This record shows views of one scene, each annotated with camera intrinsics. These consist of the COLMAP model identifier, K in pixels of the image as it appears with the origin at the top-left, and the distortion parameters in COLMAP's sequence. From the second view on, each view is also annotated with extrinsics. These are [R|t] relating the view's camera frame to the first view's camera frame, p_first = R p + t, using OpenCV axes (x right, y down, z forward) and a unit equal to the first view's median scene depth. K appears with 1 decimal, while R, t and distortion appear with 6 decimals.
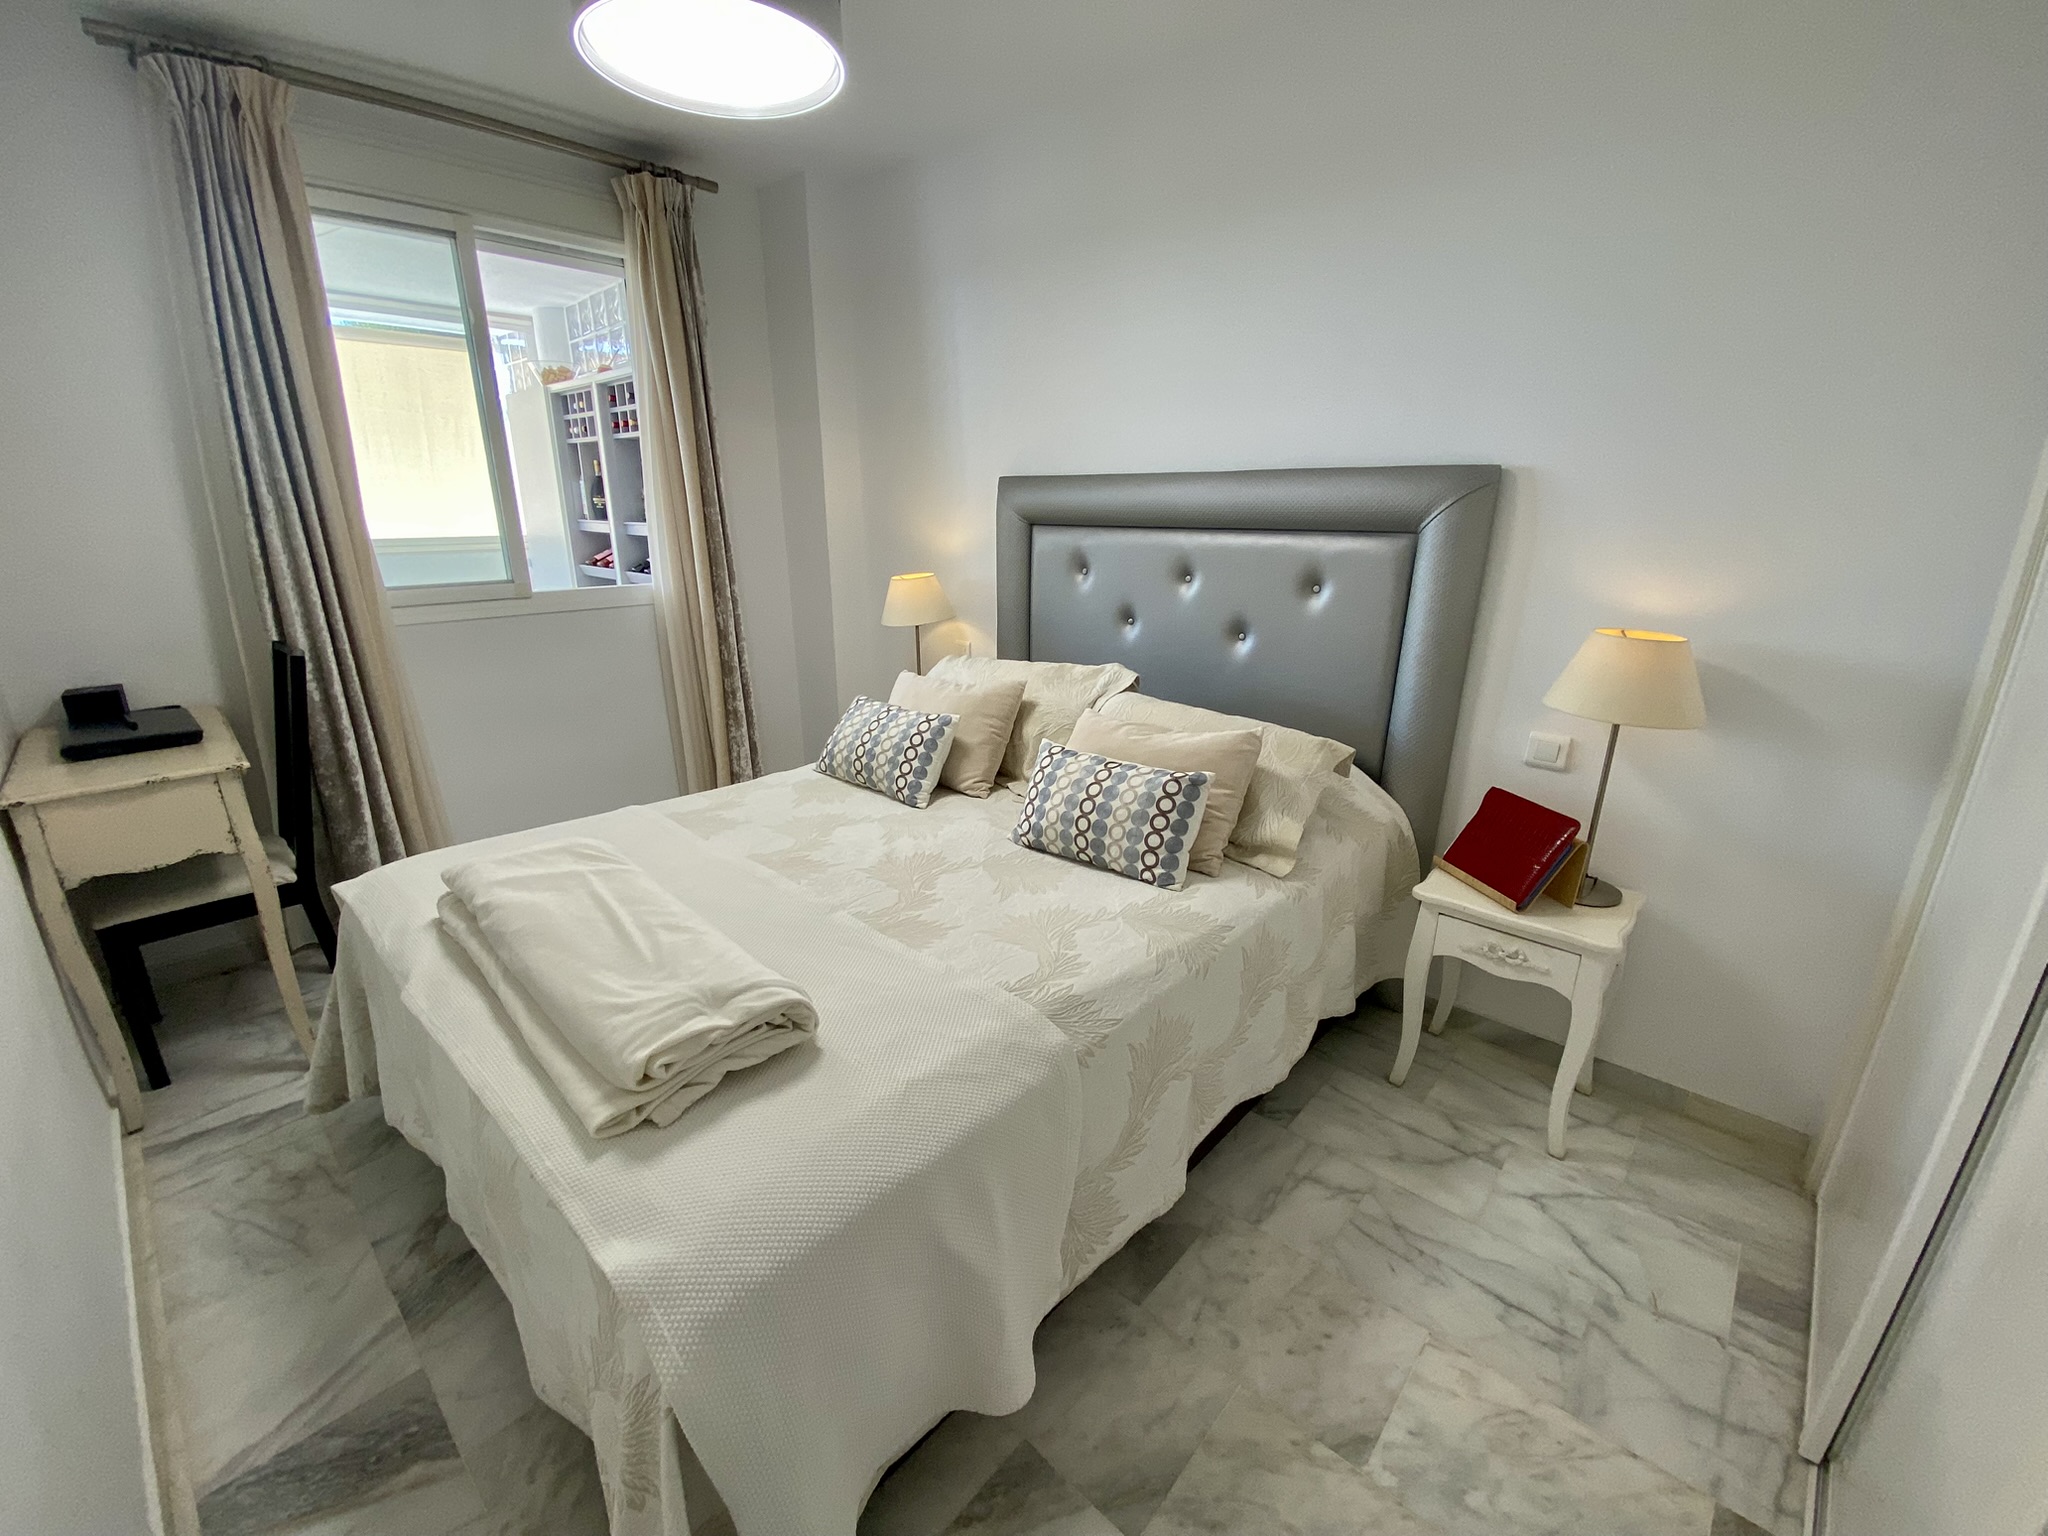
lens RADIAL K [[841.2, 0, 1024.5], [0, 841.2, 775.7], [0, 0, 1]] dist [0.000059, 0.000000]
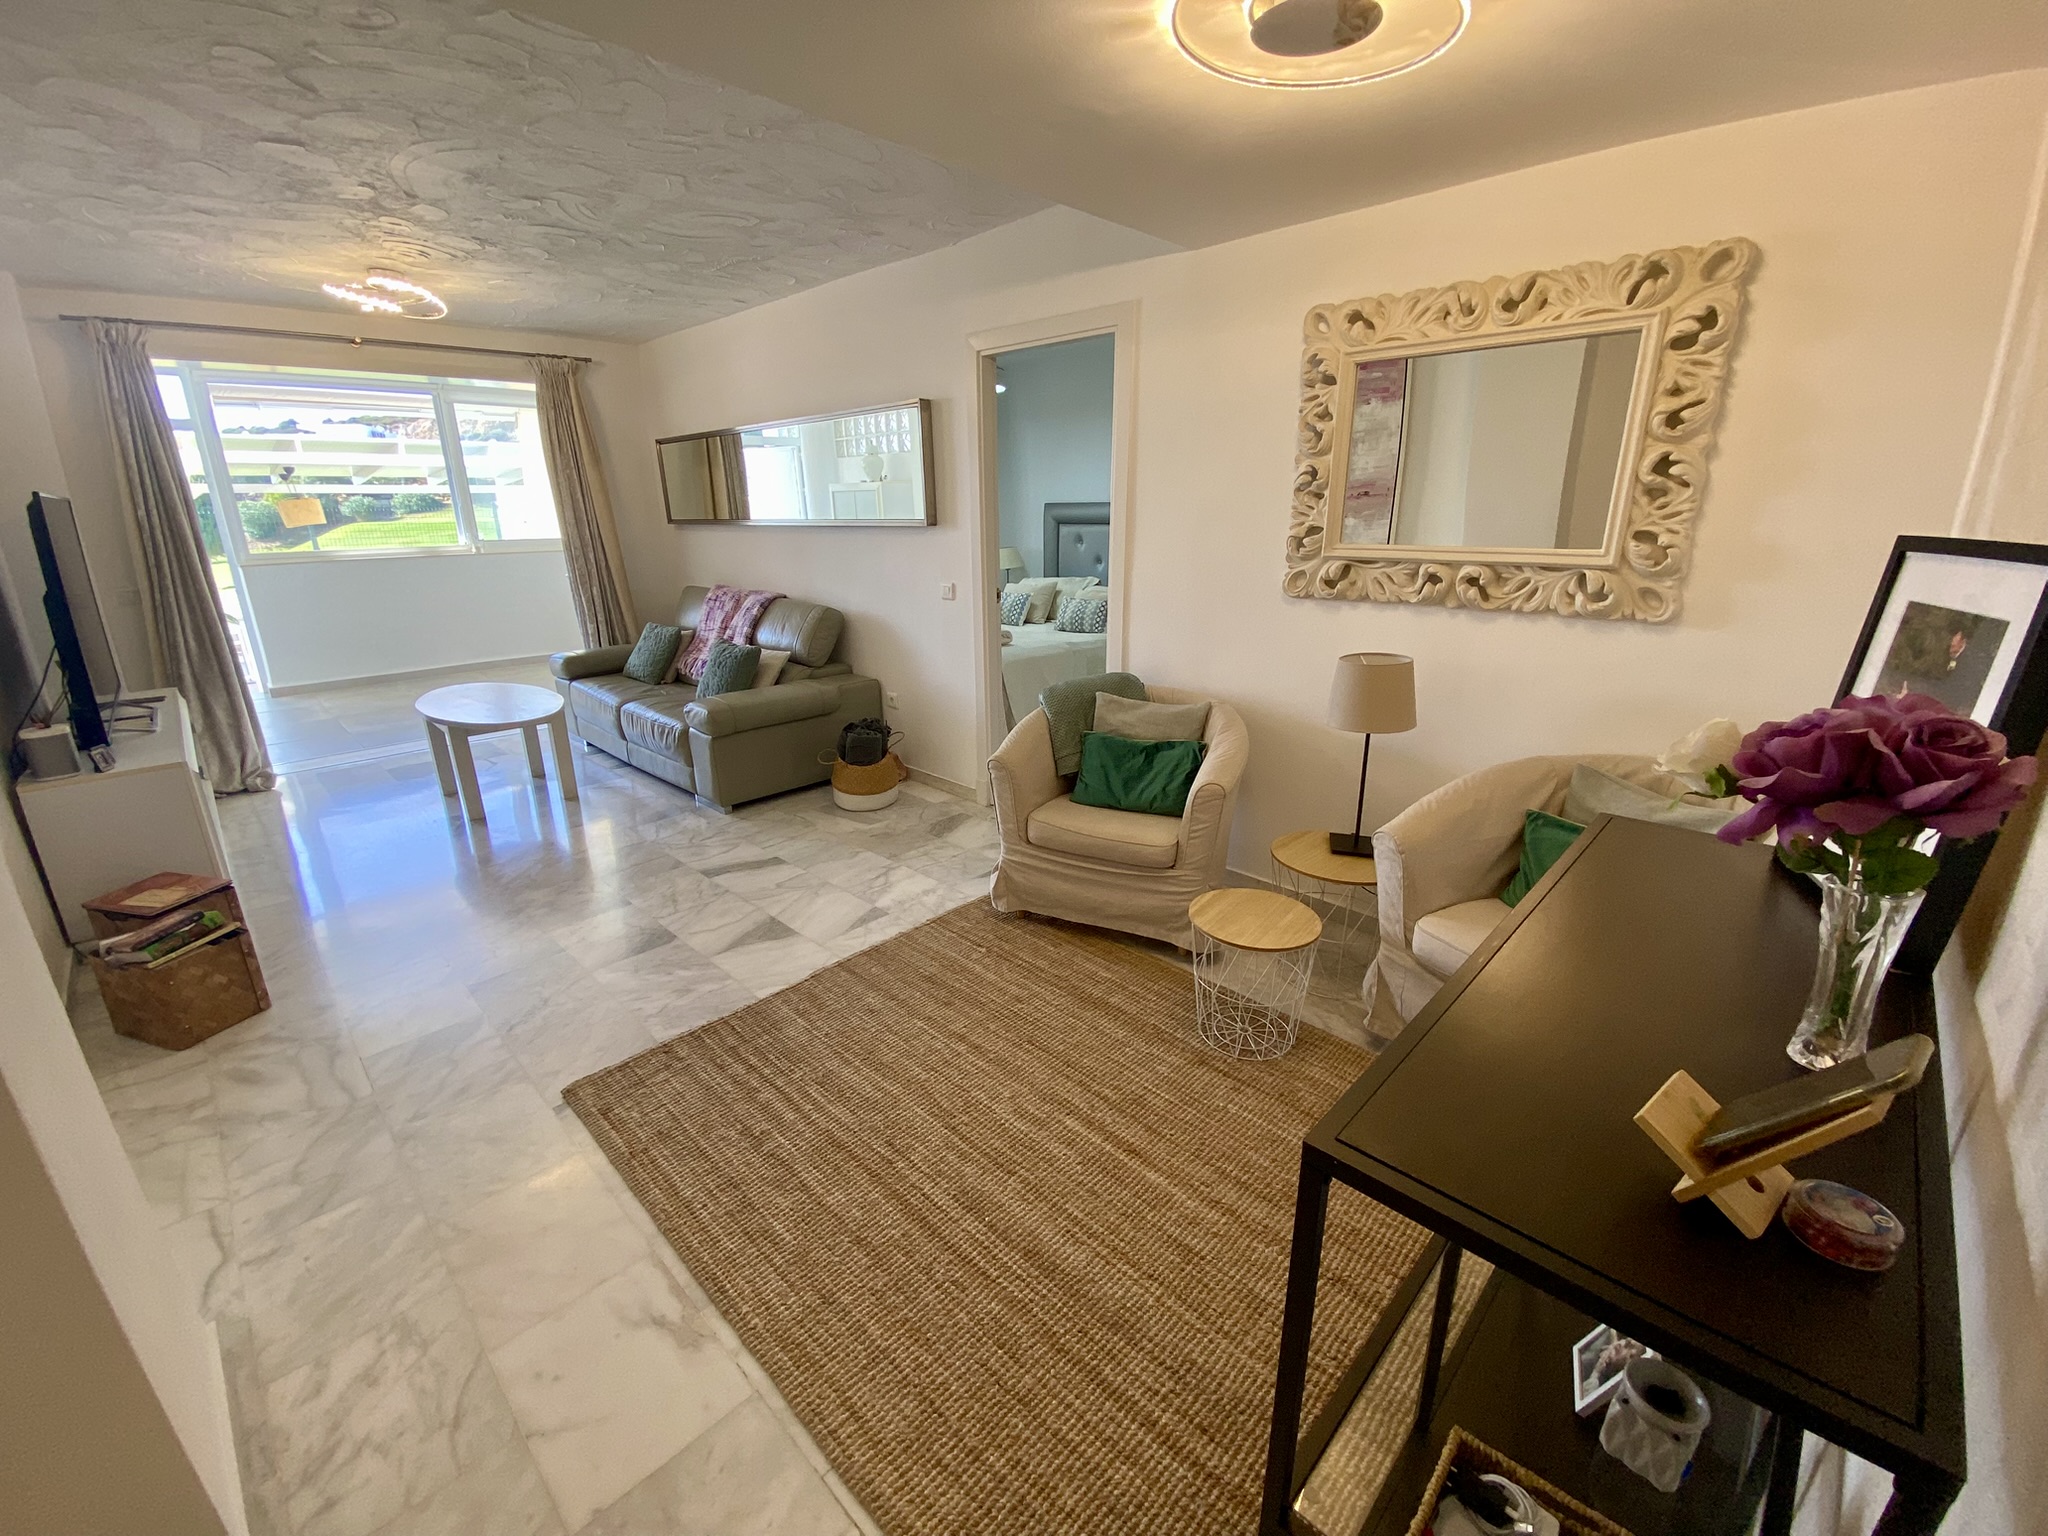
lens RADIAL K [[841.2, 0, 1020.4], [0, 841.2, 762.5], [0, 0, 1]] dist [0.000059, 0.000000]
pose [[0.999339, -0.012952, -0.033975, -0.029873], [0.012757, 0.999901, -0.005956, 0.440606], [0.034049, 0.005518, 0.999405, -1.549840]]
